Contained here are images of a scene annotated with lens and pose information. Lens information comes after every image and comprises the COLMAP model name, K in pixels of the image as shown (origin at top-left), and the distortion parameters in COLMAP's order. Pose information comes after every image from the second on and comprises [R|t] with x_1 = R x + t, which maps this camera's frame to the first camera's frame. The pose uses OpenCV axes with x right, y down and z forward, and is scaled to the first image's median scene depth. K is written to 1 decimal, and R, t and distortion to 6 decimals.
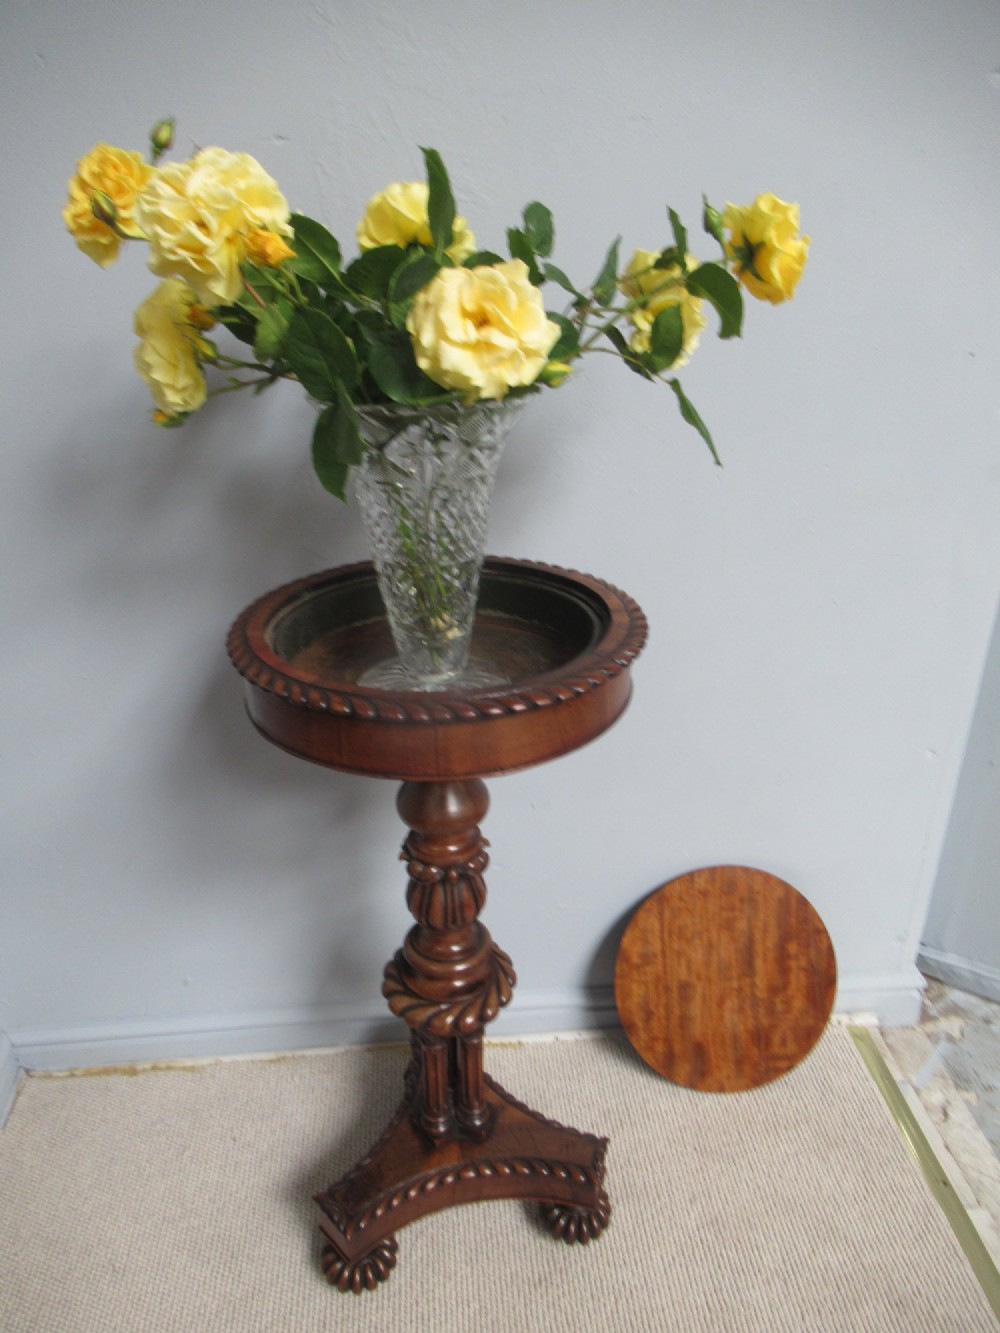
lens RADIAL K [[1015.9, 0, 496.1], [0, 1015.9, 658.4], [0, 0, 1]] dist [0.016437, -0.005485]
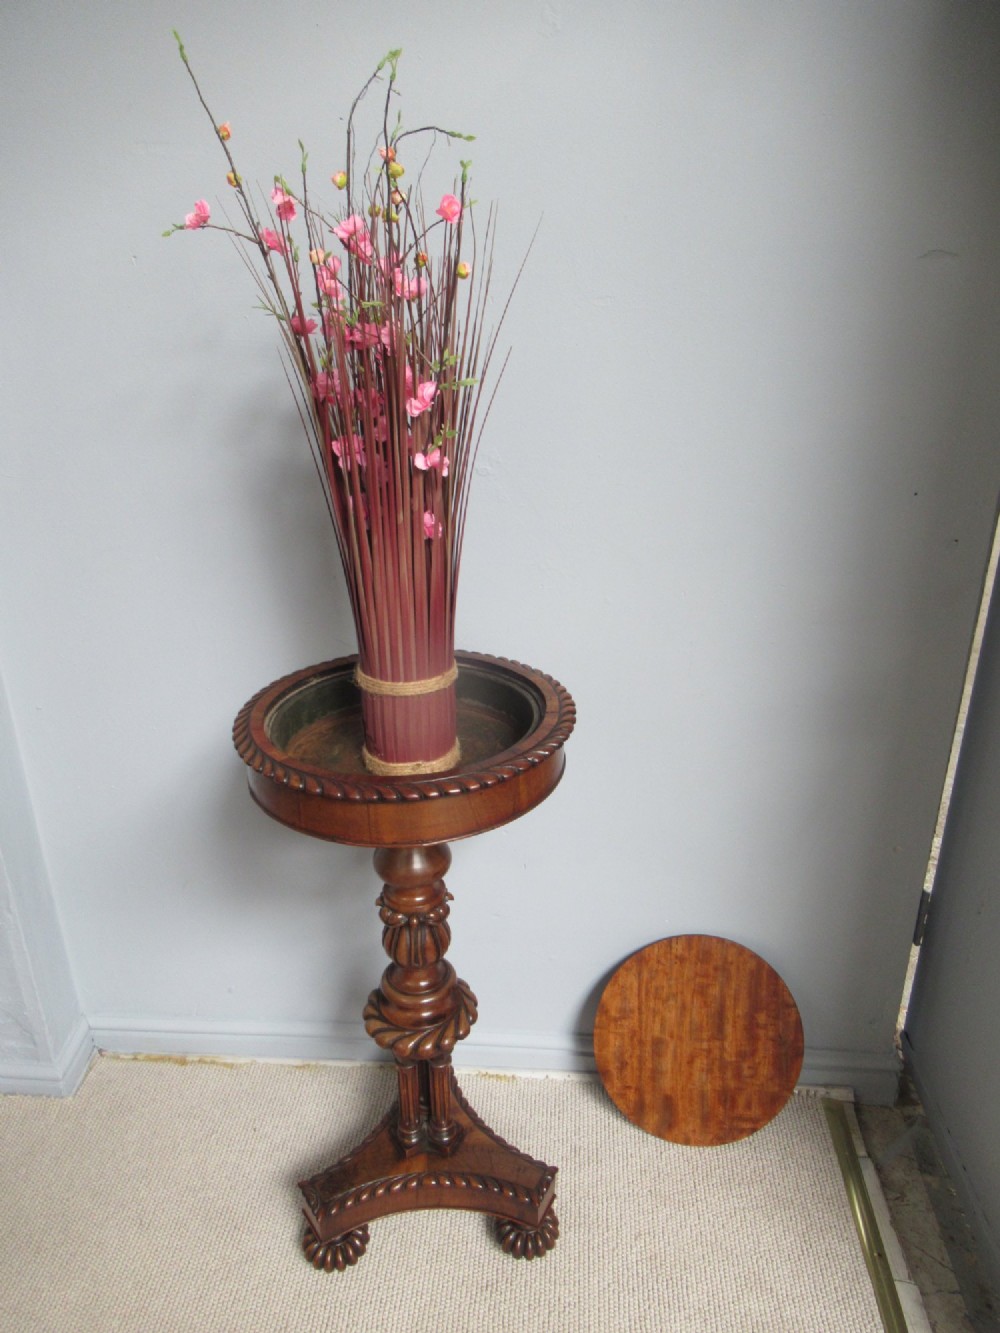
lens RADIAL K [[1015.9, 0, 496.1], [0, 1015.9, 658.4], [0, 0, 1]] dist [0.016437, -0.005485]
pose [[0.986663, 0.057144, -0.152416, 0.157908], [-0.062273, 0.997635, -0.029089, -0.048878], [0.150393, 0.038193, 0.987888, -0.129510]]
